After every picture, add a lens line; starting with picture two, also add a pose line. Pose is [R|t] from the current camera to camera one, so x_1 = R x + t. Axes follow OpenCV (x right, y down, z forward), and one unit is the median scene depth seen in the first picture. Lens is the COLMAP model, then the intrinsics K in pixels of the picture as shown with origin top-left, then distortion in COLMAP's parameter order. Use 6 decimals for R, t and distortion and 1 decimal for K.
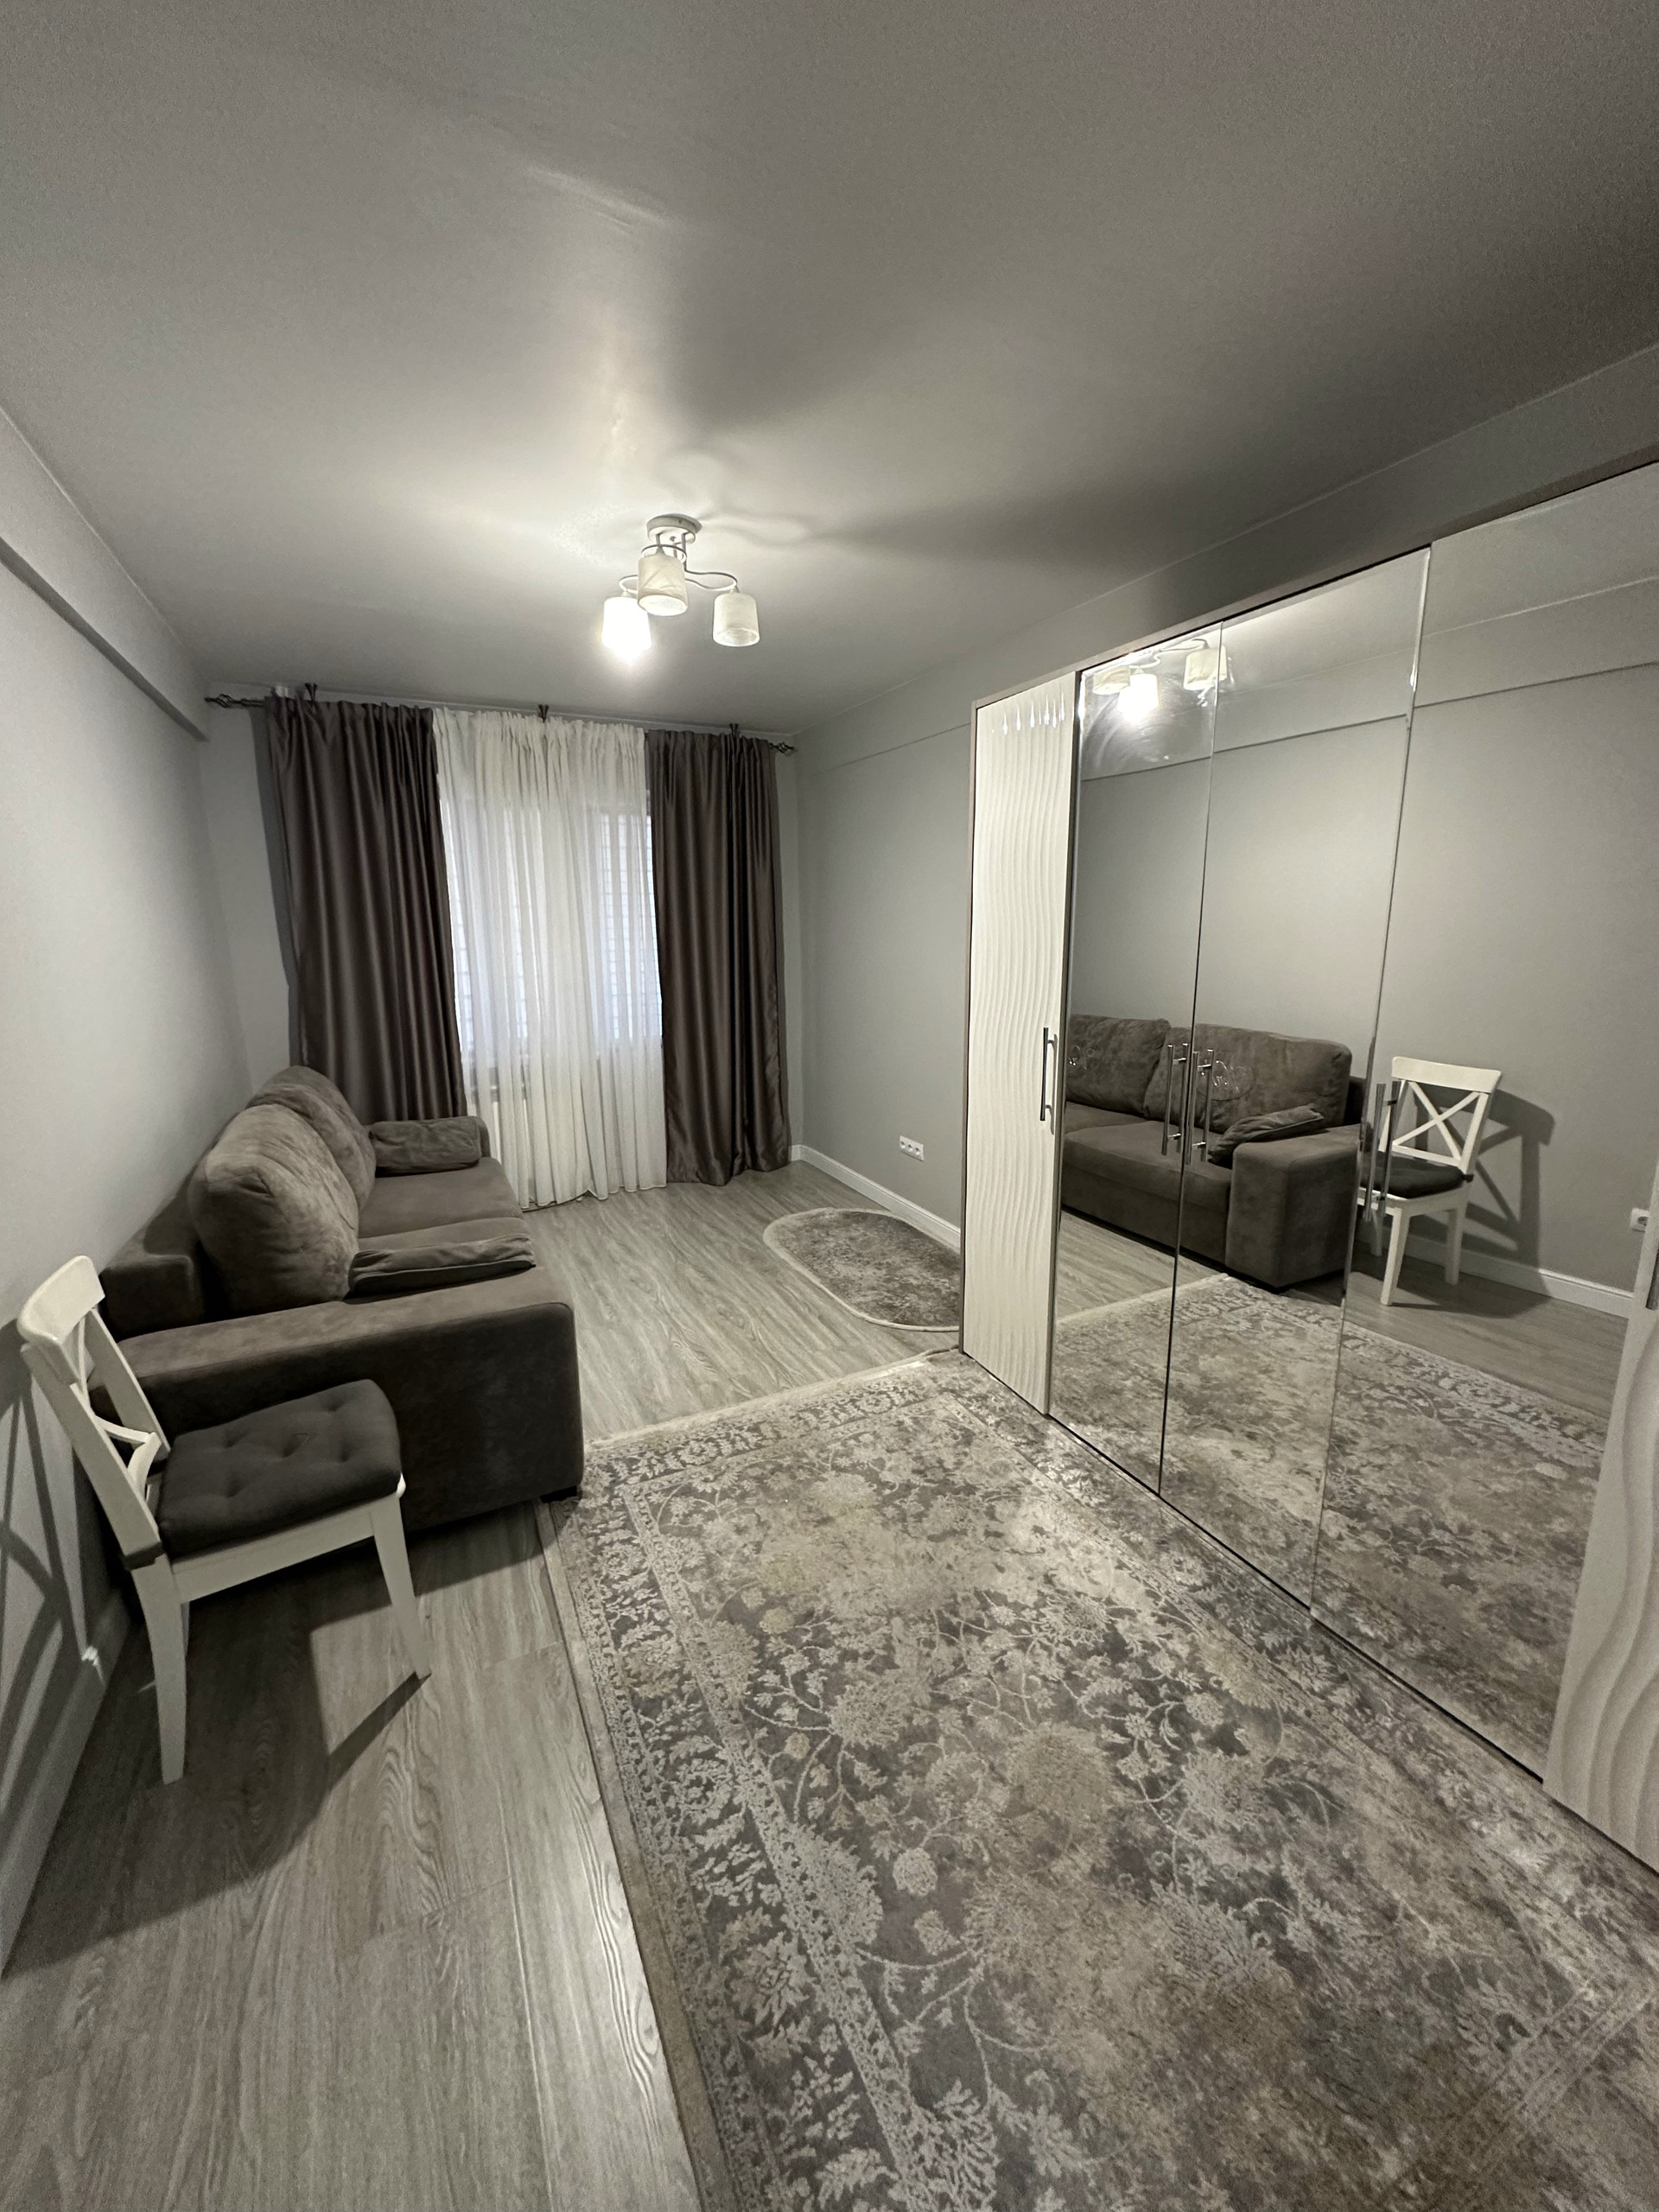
lens RADIAL K [[882.3, 0, 832.0], [0, 882.3, 1096.1], [0, 0, 1]] dist [0.001474, 0.000352]
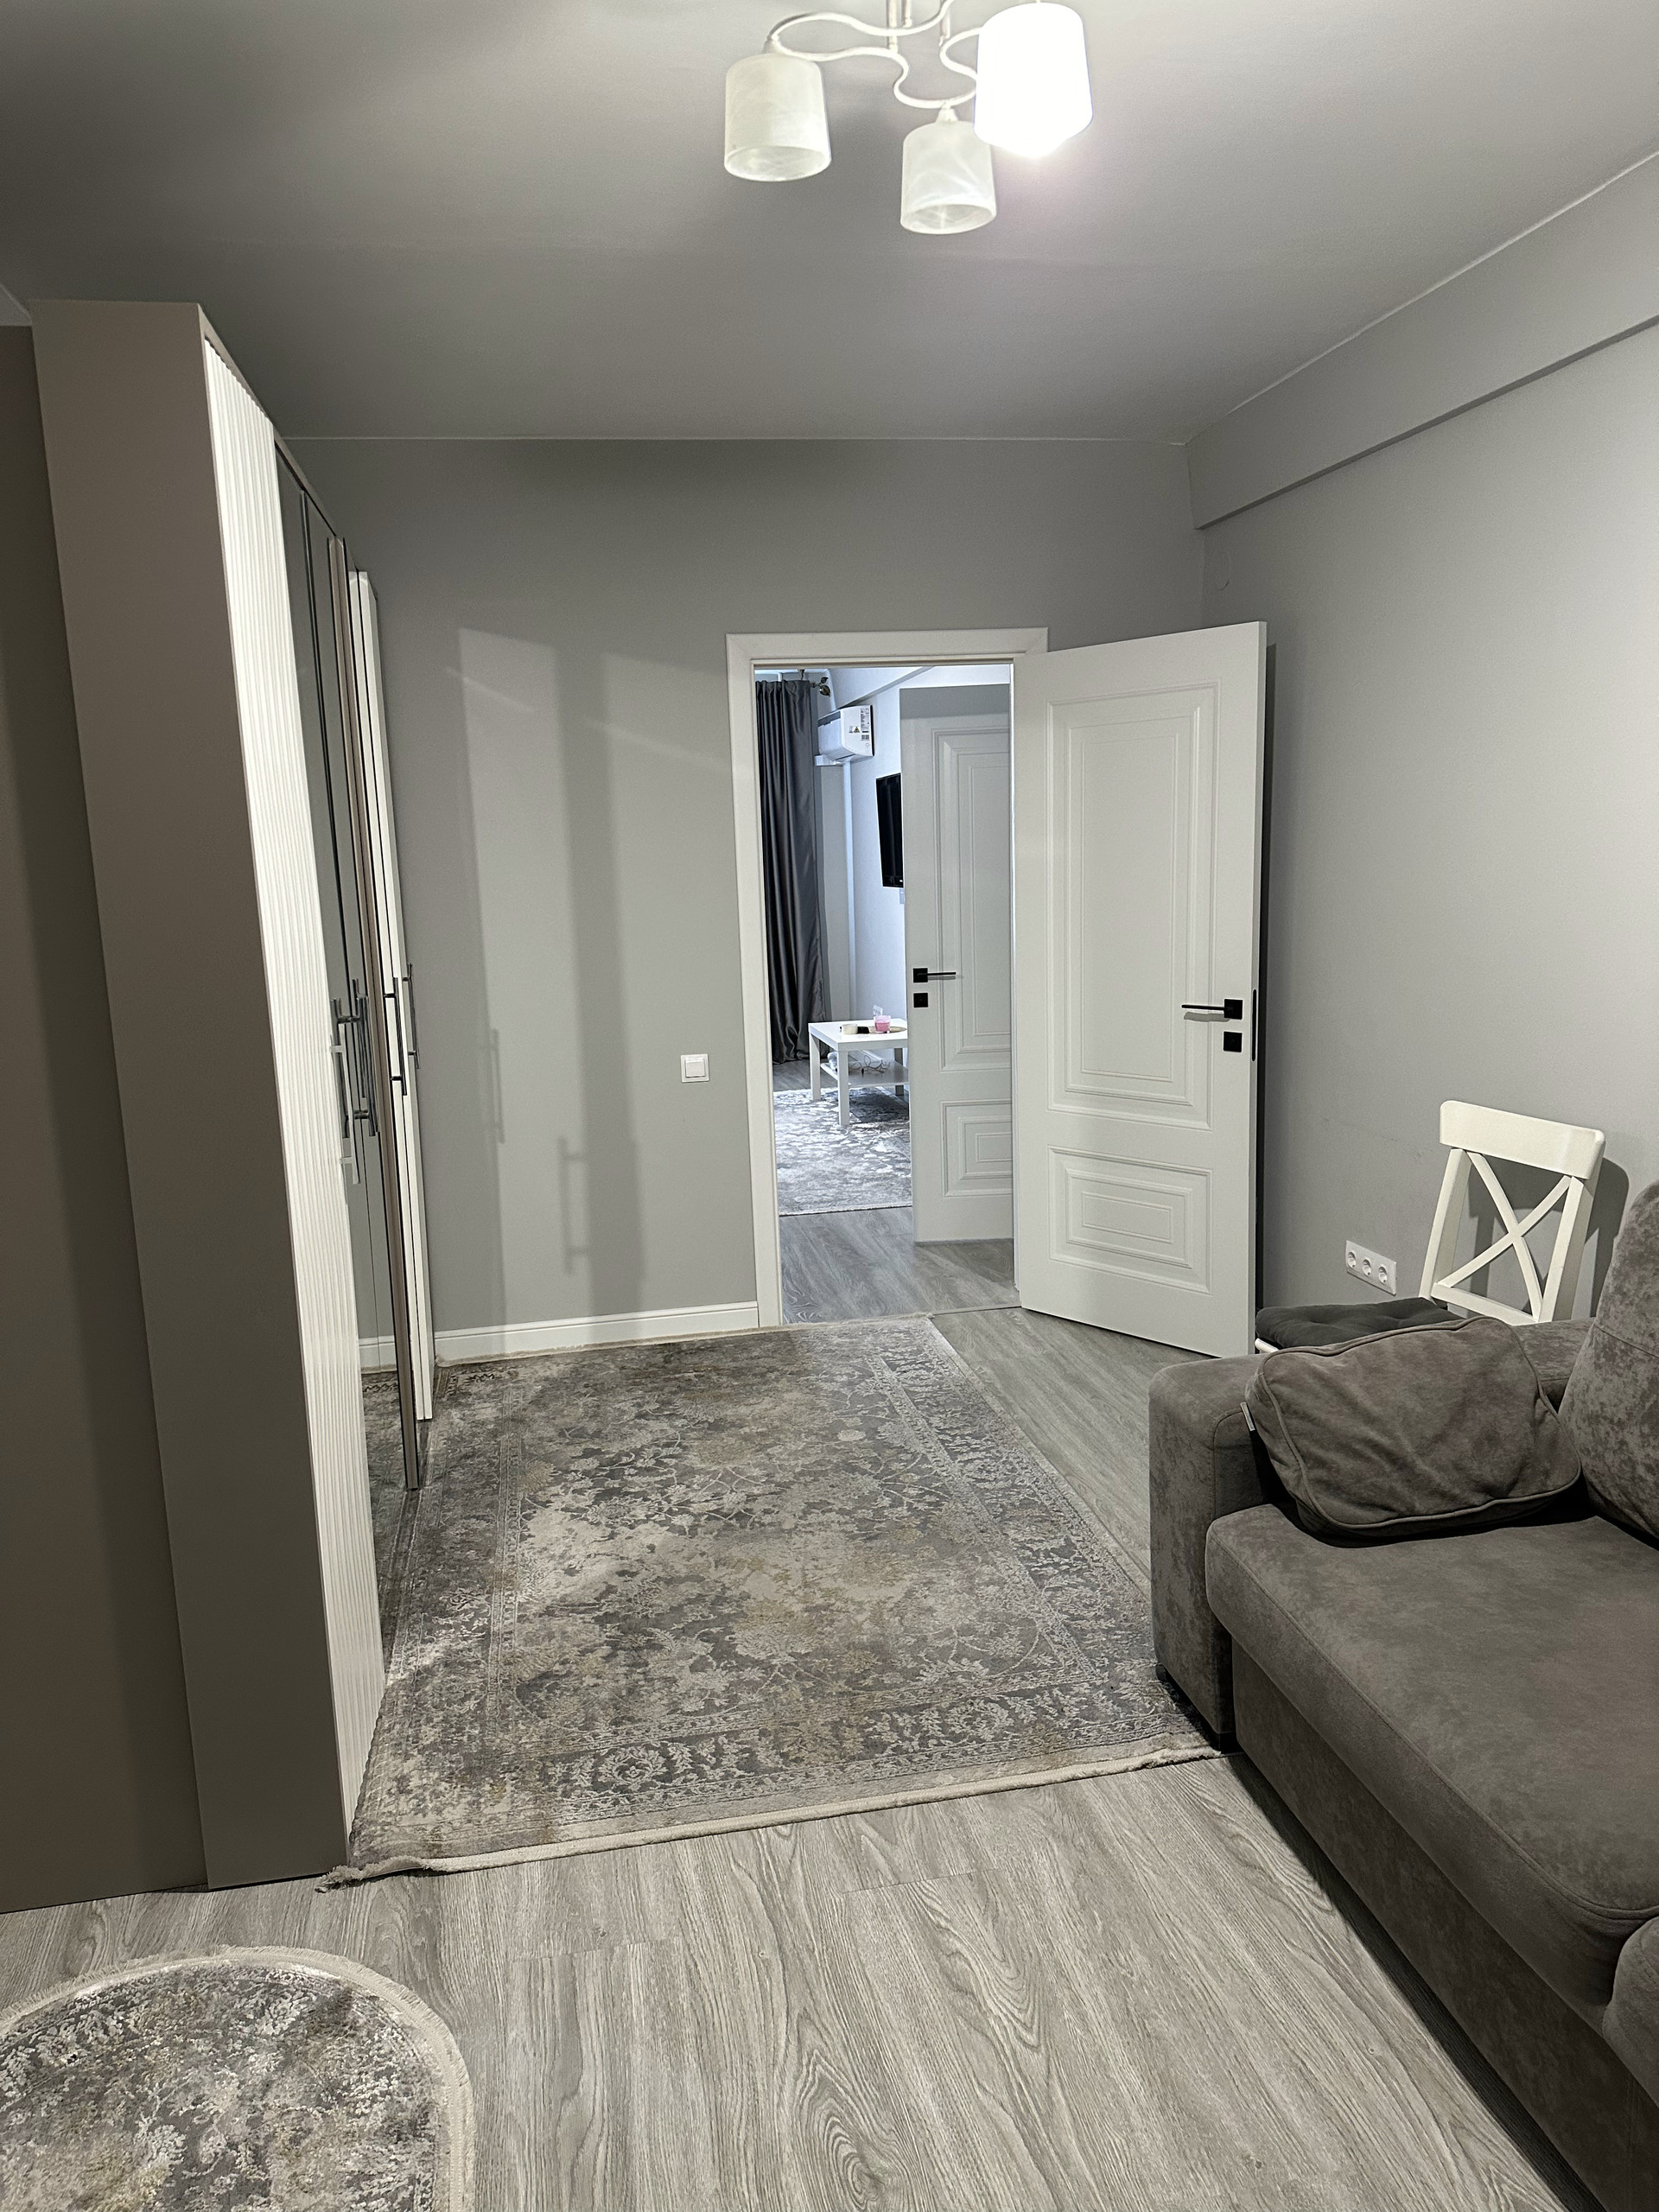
lens RADIAL K [[1535.3, 0, 824.1], [0, 1535.3, 1106.2], [0, 0, 1]] dist [0.033929, -0.007106]
pose [[-0.962572, -0.005244, 0.270974, -0.425114], [0.094103, 0.931144, 0.352300, -0.443057], [-0.254163, 0.364614, -0.895800, 2.325346]]
